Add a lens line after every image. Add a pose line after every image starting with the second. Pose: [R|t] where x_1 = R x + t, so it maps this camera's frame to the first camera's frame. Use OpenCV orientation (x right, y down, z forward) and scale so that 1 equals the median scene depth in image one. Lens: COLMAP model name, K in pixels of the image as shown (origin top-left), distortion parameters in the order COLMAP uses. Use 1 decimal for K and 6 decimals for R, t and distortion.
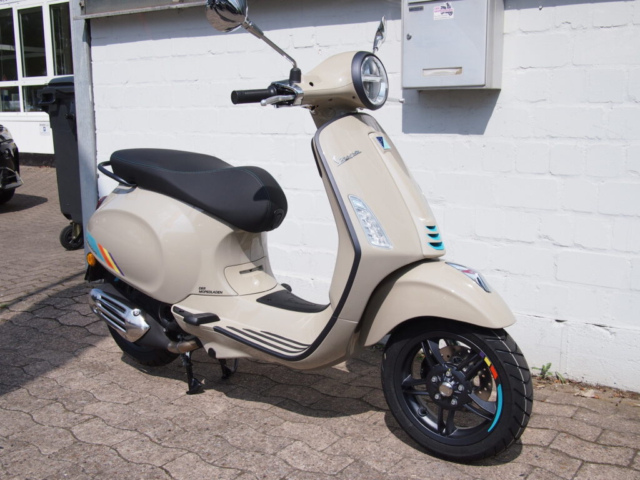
lens RADIAL K [[711.2, 0, 320.8], [0, 711.2, 238.3], [0, 0, 1]] dist [-0.011281, 0.000000]
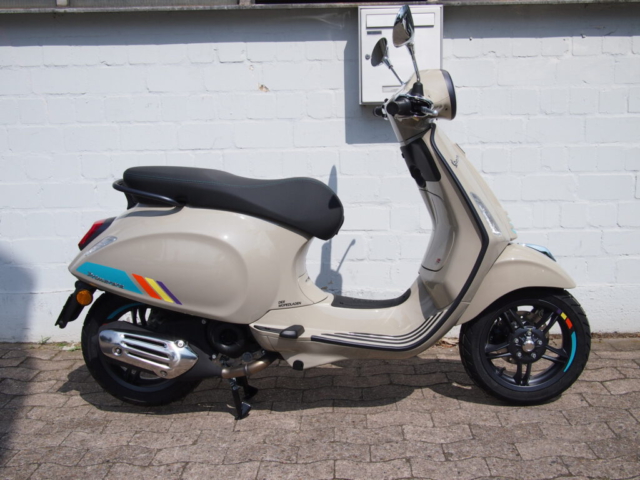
lens RADIAL K [[711.2, 0, 321.2], [0, 711.2, 239.4], [0, 0, 1]] dist [-0.011281, 0.000000]
pose [[0.825600, -0.098512, 0.555590, -0.629813], [0.113503, 0.993509, 0.007496, -0.016501], [-0.552722, 0.056872, 0.831423, 0.136732]]
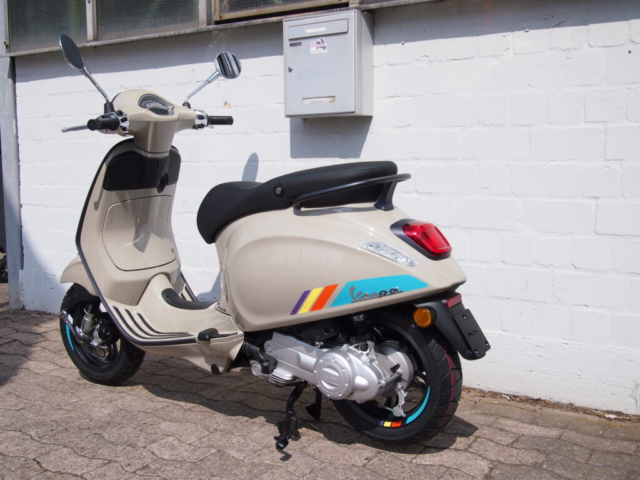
lens RADIAL K [[711.2, 0, 320.5], [0, 711.2, 238.7], [0, 0, 1]] dist [-0.011281, 0.000000]
pose [[0.999167, -0.004570, 0.040561, 0.134923], [0.007288, 0.997718, -0.067119, 0.054977], [-0.040162, 0.067358, 0.996920, -0.083901]]
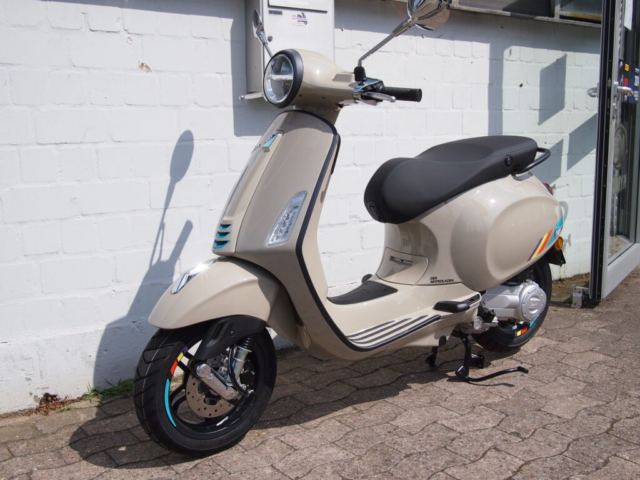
lens RADIAL K [[711.2, 0, 321.6], [0, 711.2, 239.9], [0, 0, 1]] dist [-0.011281, 0.000000]
pose [[0.299169, -0.144027, 0.943268, -0.909935], [0.182355, 0.978953, 0.091640, -0.089651], [-0.936613, 0.144594, 0.319137, 0.700380]]
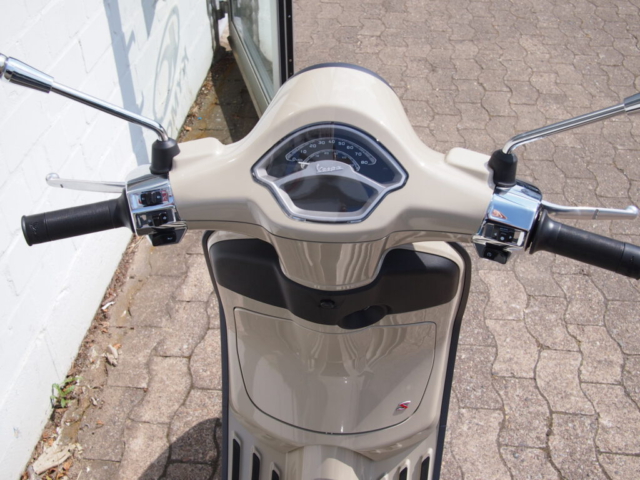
lens RADIAL K [[711.2, 0, 319.5], [0, 711.2, 241.5], [0, 0, 1]] dist [-0.011281, 0.000000]
pose [[-0.519195, -0.555572, 0.649443, -0.201961], [0.146632, 0.690716, 0.708103, -0.408000], [-0.841983, 0.462873, -0.277151, 0.969807]]
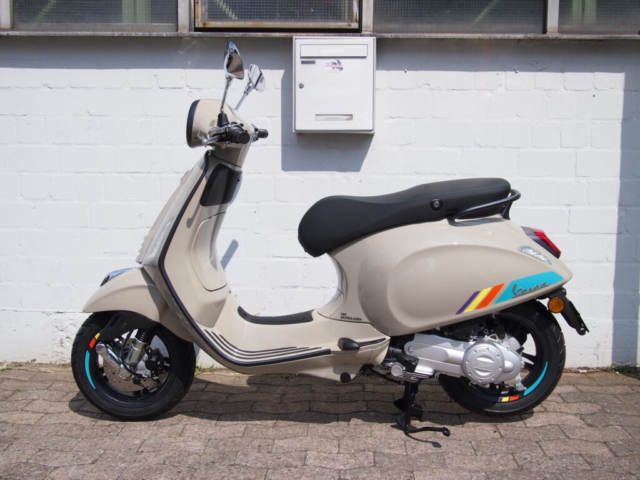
lens RADIAL K [[711.2, 0, 321.1], [0, 711.2, 238.6], [0, 0, 1]] dist [-0.011281, 0.000000]
pose [[0.829959, -0.045412, 0.555972, -0.529930], [0.086510, 0.995101, -0.047863, 0.017741], [-0.551075, 0.087821, 0.829822, 0.065518]]
